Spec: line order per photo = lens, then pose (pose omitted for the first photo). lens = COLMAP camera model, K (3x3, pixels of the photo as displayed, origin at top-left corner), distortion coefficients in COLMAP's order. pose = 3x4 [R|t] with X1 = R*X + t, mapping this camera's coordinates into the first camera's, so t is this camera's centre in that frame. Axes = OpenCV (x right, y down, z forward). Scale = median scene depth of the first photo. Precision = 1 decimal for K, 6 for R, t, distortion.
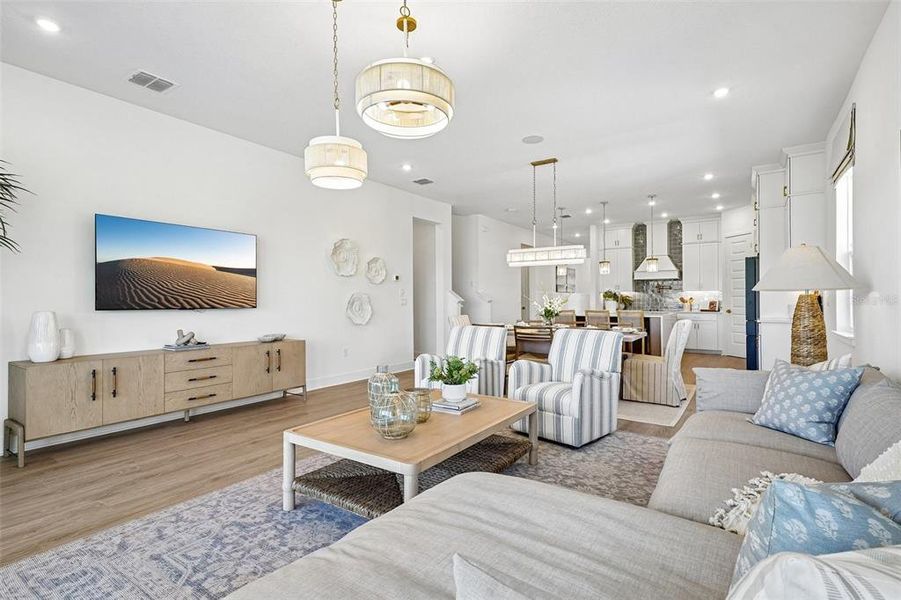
lens RADIAL K [[421.5, 0, 450.5], [0, 421.5, 300.0], [0, 0, 1]] dist [0.013676, 0.000022]
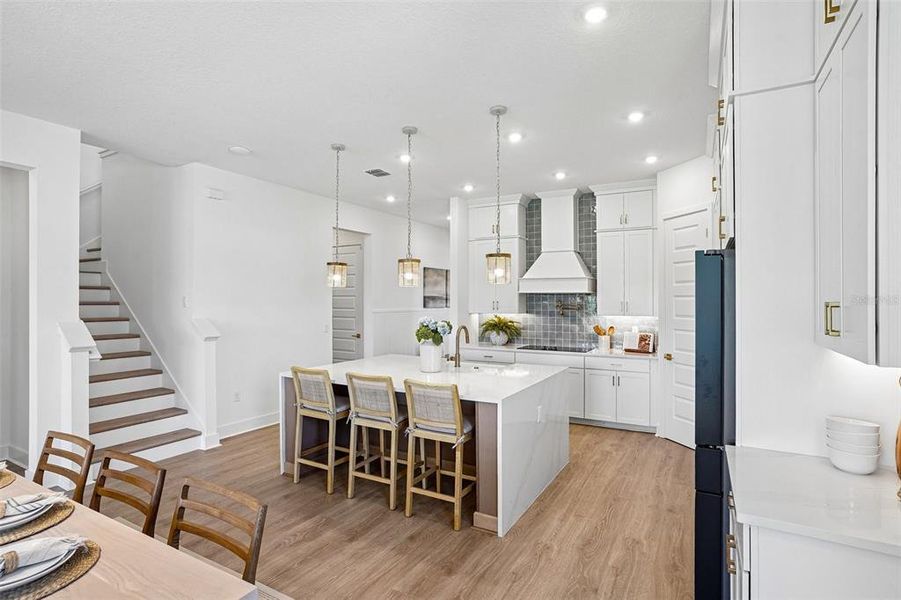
lens RADIAL K [[447.6, 0, 454.1], [0, 447.6, 300.0], [0, 0, 1]] dist [-0.046555, 0.001522]
pose [[0.994870, 0.005386, 0.101020, 0.296531], [-0.005218, 0.999985, -0.001922, -0.038423], [-0.101028, 0.001385, 0.994883, 0.424000]]
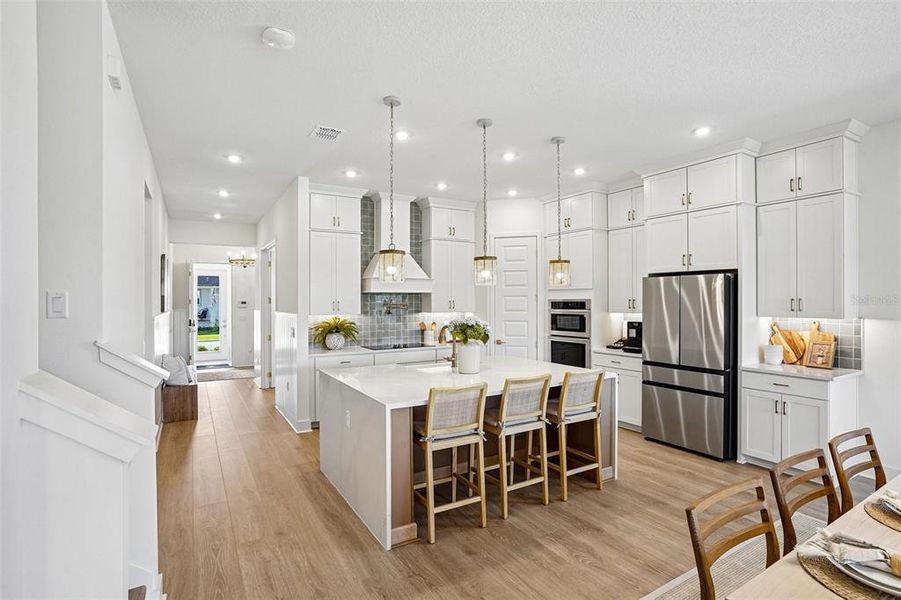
lens RADIAL K [[447.6, 0, 454.1], [0, 447.6, 300.0], [0, 0, 1]] dist [-0.046555, 0.001522]
pose [[0.415580, 0.001451, 0.909555, -0.048790], [0.004082, 0.999986, -0.003460, -0.037161], [-0.909547, 0.005151, 0.415568, 0.679119]]
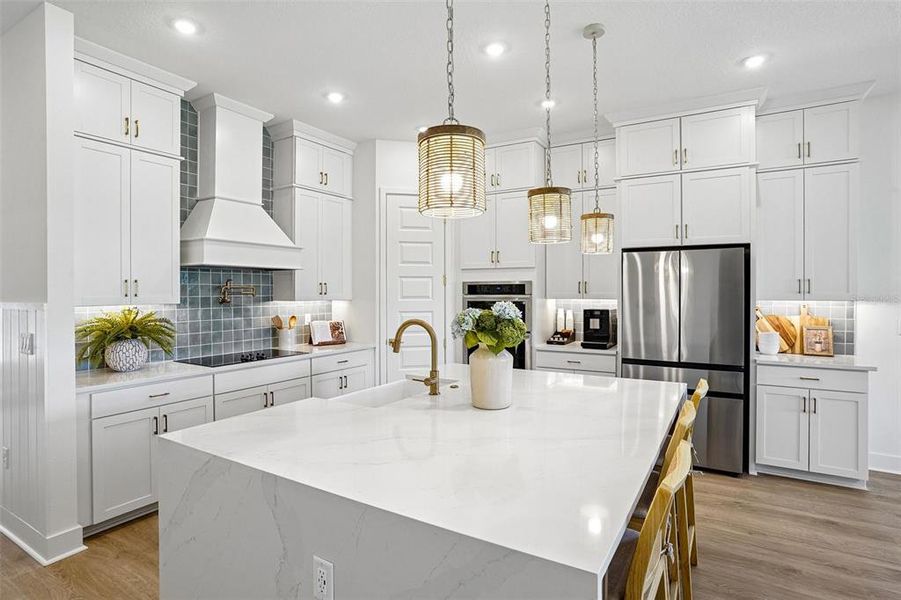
lens RADIAL K [[457.5, 0, 450.8], [0, 457.5, 288.2], [0, 0, 1]] dist [-0.057893, 0.016856]
pose [[-0.065169, 0.008768, 0.997836, 0.102464], [0.002176, 0.999960, -0.008645, -0.028582], [-0.997872, 0.001608, -0.065185, 0.867114]]
